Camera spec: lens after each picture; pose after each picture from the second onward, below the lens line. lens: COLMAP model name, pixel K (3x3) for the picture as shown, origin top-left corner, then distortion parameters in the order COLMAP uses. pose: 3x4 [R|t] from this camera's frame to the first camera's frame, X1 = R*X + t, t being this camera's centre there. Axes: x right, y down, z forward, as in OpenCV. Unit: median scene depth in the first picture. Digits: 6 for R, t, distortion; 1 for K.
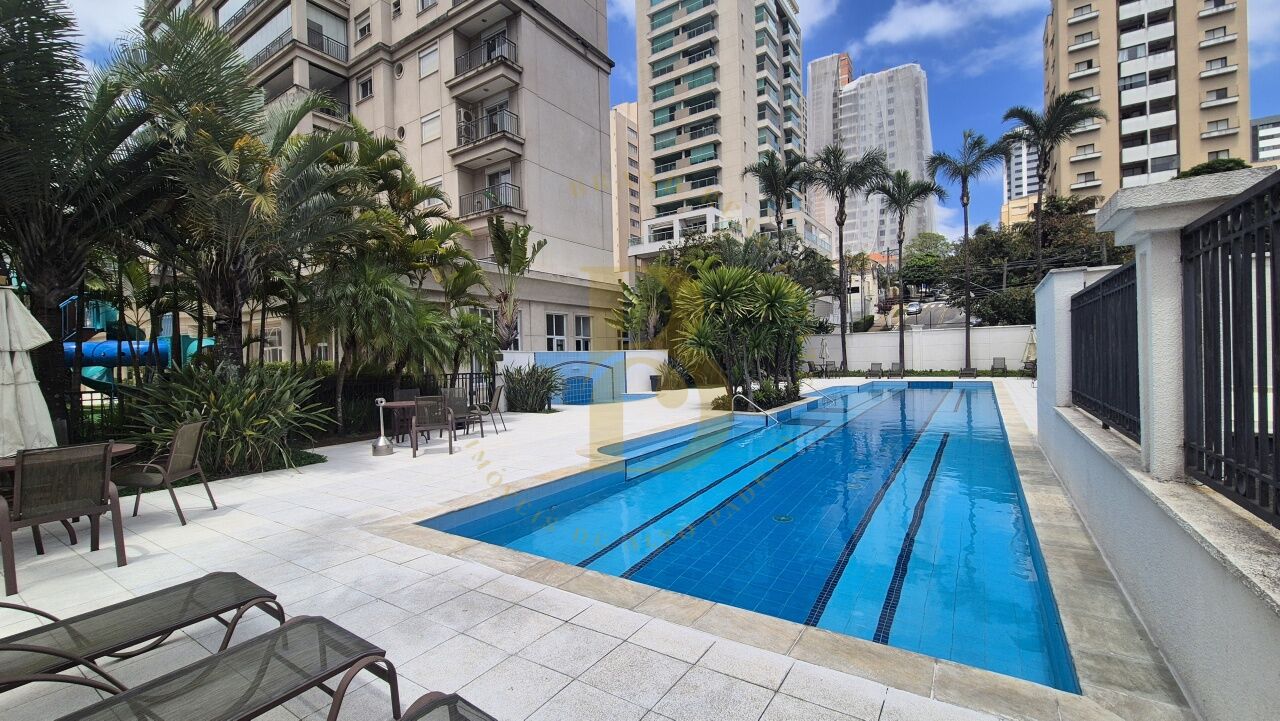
lens RADIAL K [[526.1, 0, 632.7], [0, 526.1, 359.7], [0, 0, 1]] dist [-0.001109, 0.000171]
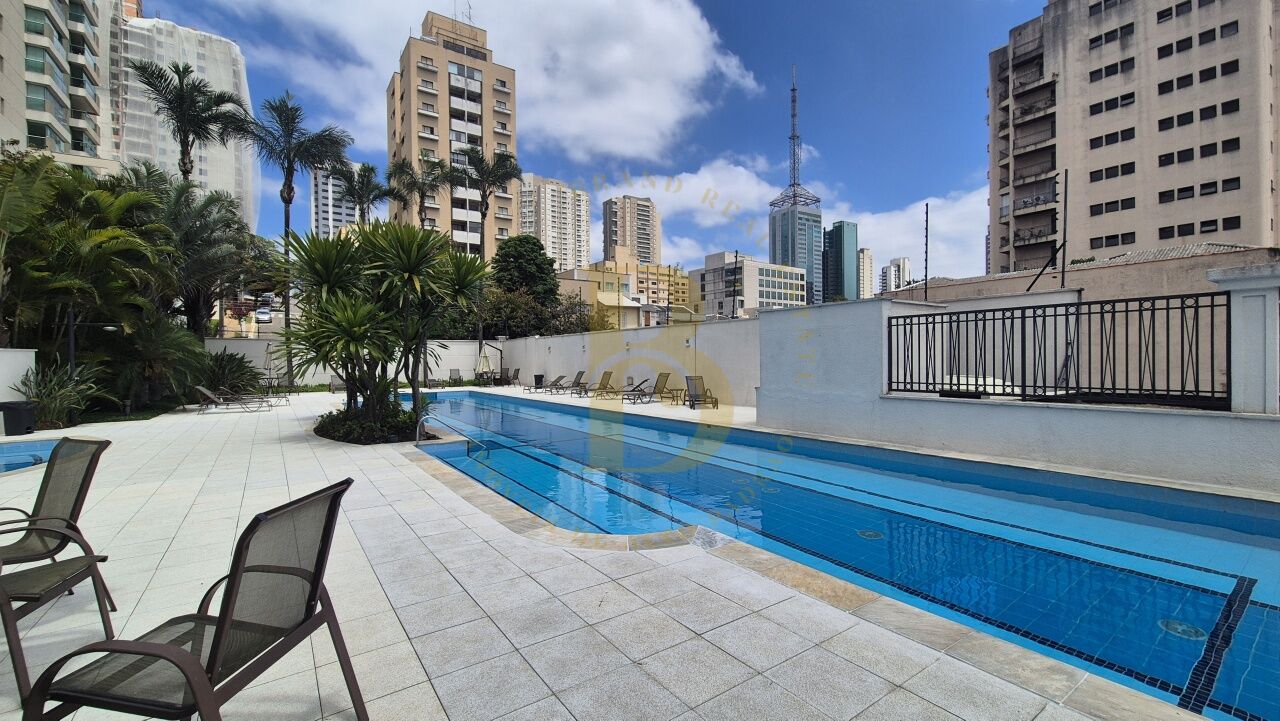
lens RADIAL K [[526.1, 0, 637.8], [0, 526.1, 360.5], [0, 0, 1]] dist [-0.001109, 0.000171]
pose [[0.365728, 0.021308, 0.930478, -0.140247], [0.005593, 0.999670, -0.025091, 0.005468], [-0.930705, 0.014380, 0.365488, 0.209704]]
